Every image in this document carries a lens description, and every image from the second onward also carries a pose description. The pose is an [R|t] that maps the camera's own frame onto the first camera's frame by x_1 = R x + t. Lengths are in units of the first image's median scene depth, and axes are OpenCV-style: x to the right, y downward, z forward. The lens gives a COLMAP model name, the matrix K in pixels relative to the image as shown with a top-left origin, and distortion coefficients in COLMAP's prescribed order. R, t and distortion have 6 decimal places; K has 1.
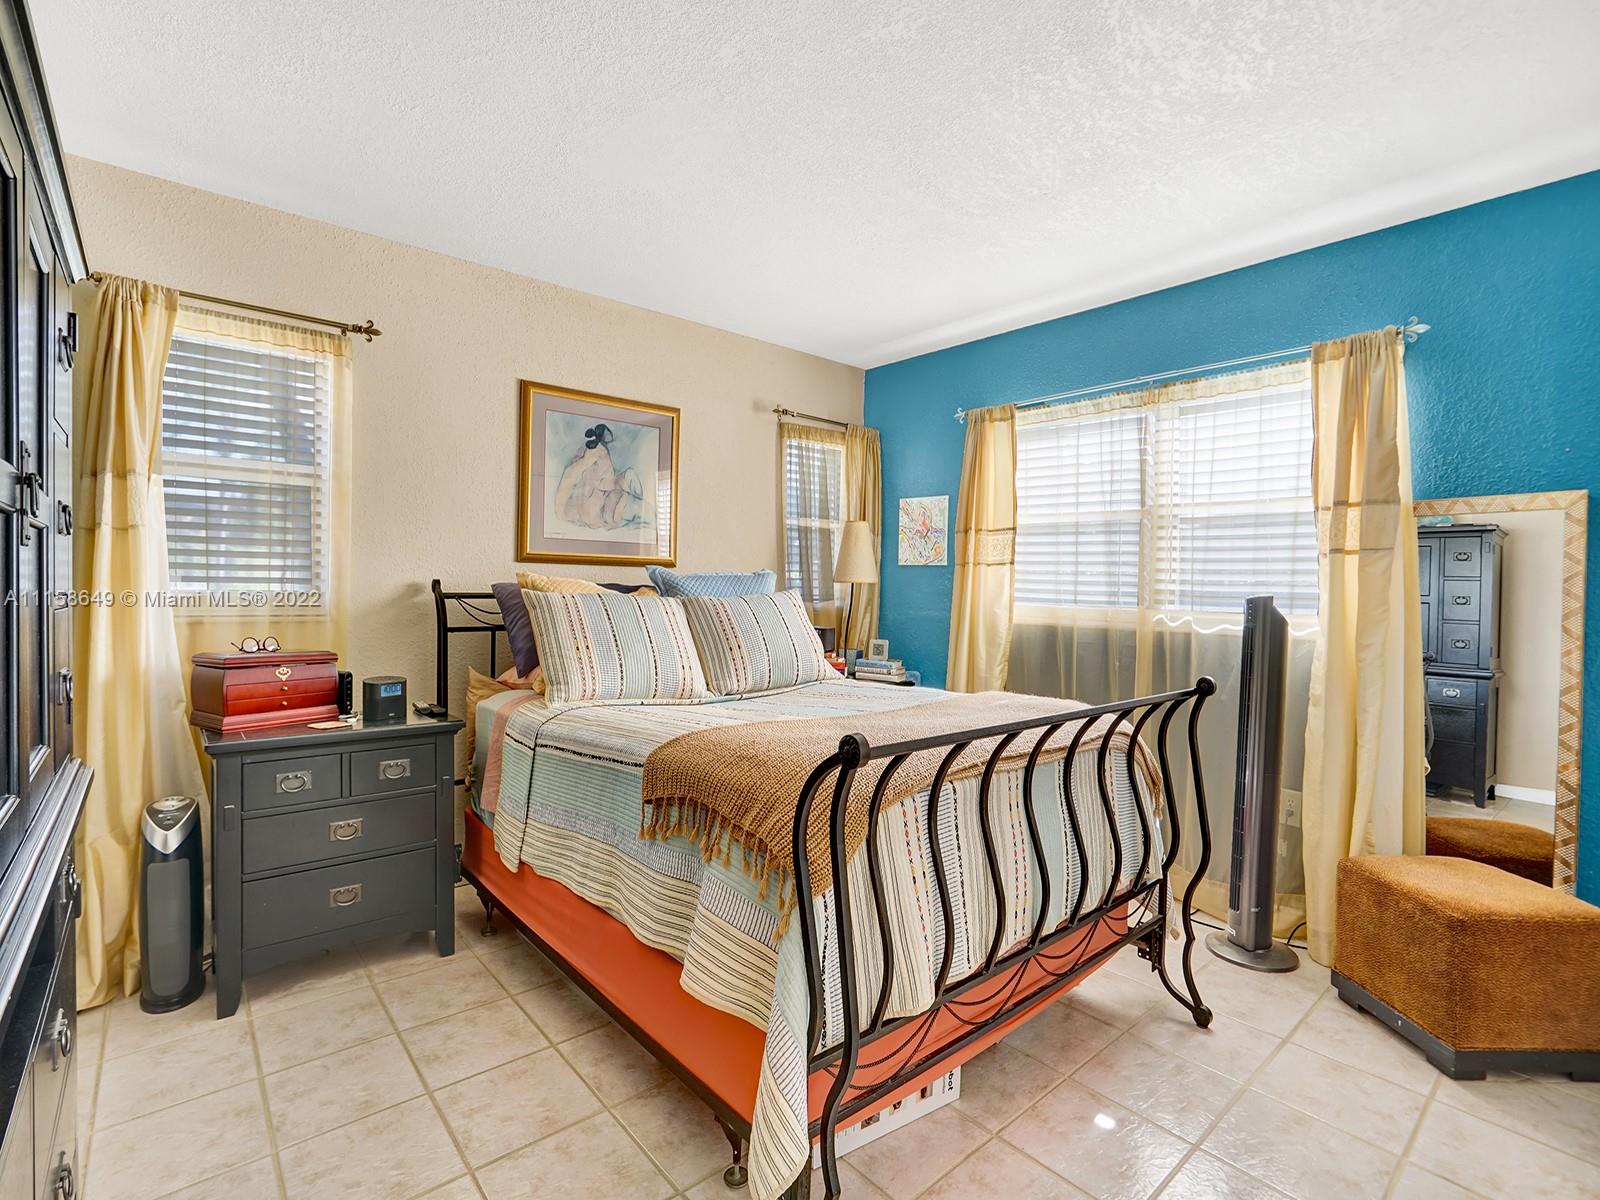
lens RADIAL K [[764.4, 0, 797.3], [0, 764.4, 596.4], [0, 0, 1]] dist [-0.027511, 0.000867]
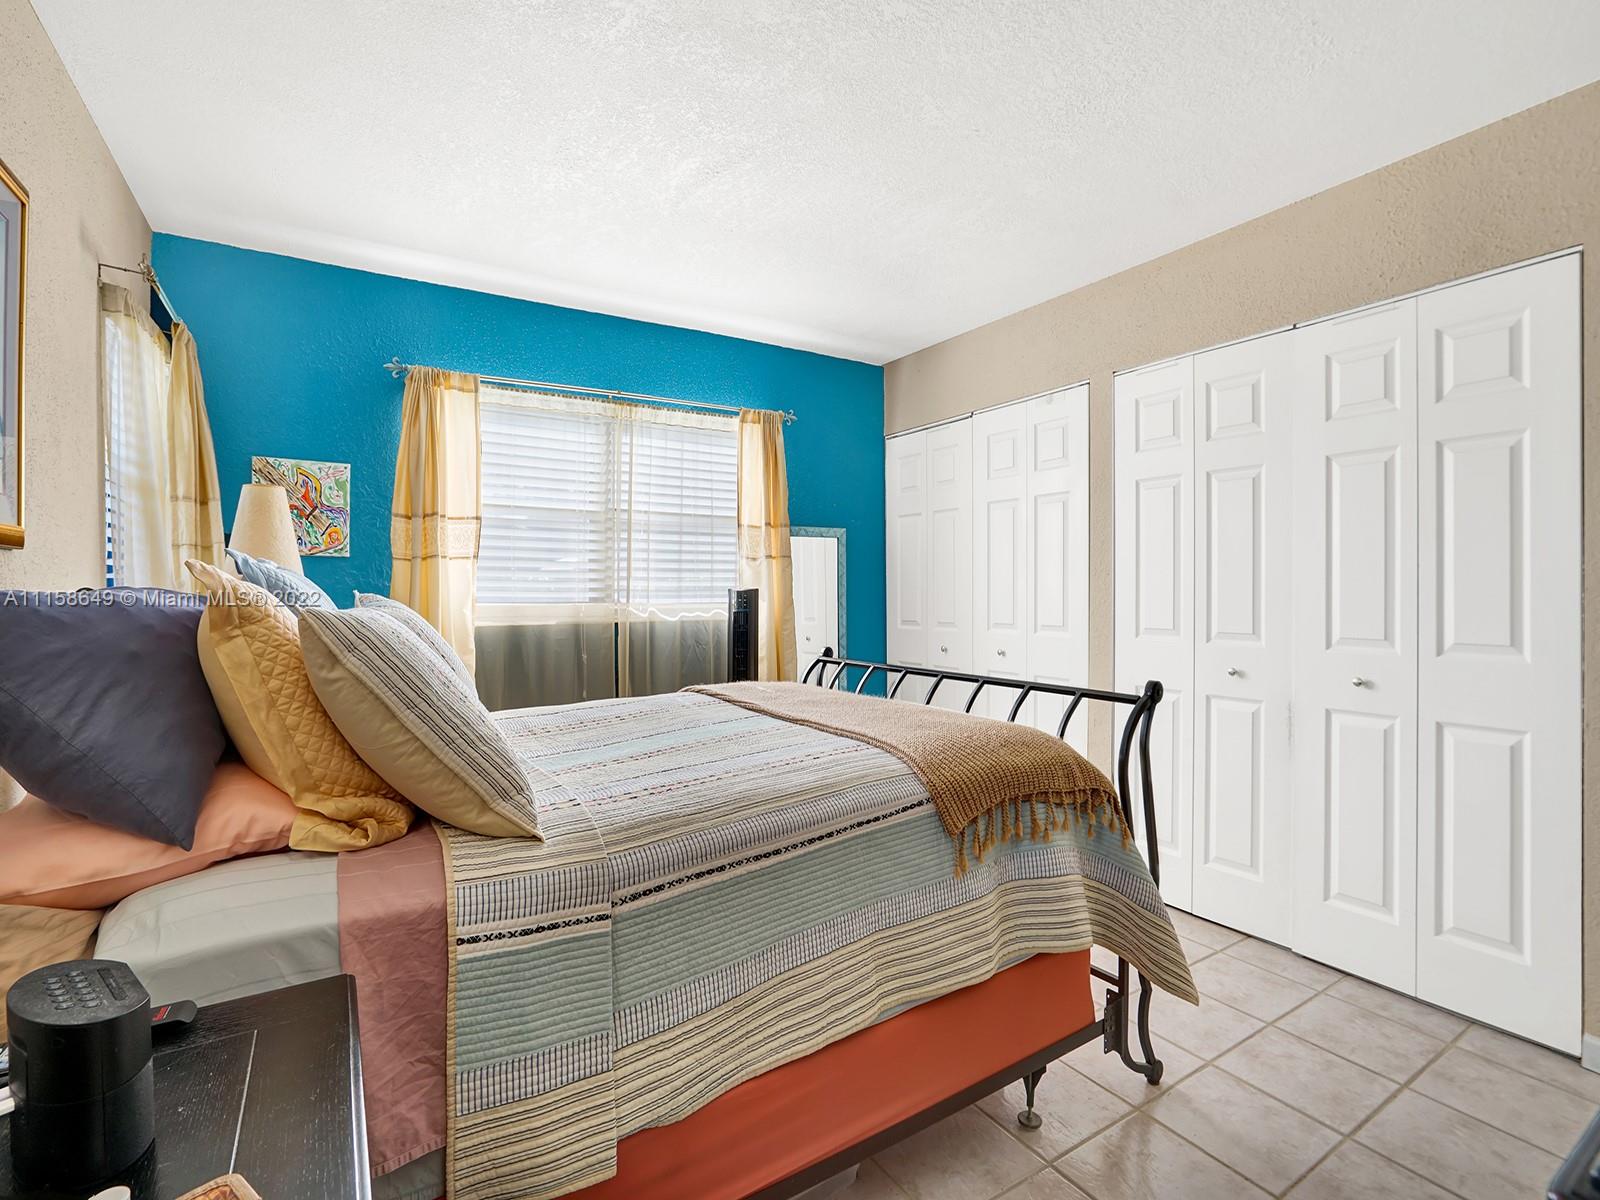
lens RADIAL K [[764.4, 0, 798.2], [0, 764.4, 594.9], [0, 0, 1]] dist [-0.027511, 0.000867]
pose [[0.146846, -0.026834, 0.988795, -0.561579], [0.018958, 0.999525, 0.024310, -0.016095], [-0.988978, 0.015176, 0.147285, 0.542153]]
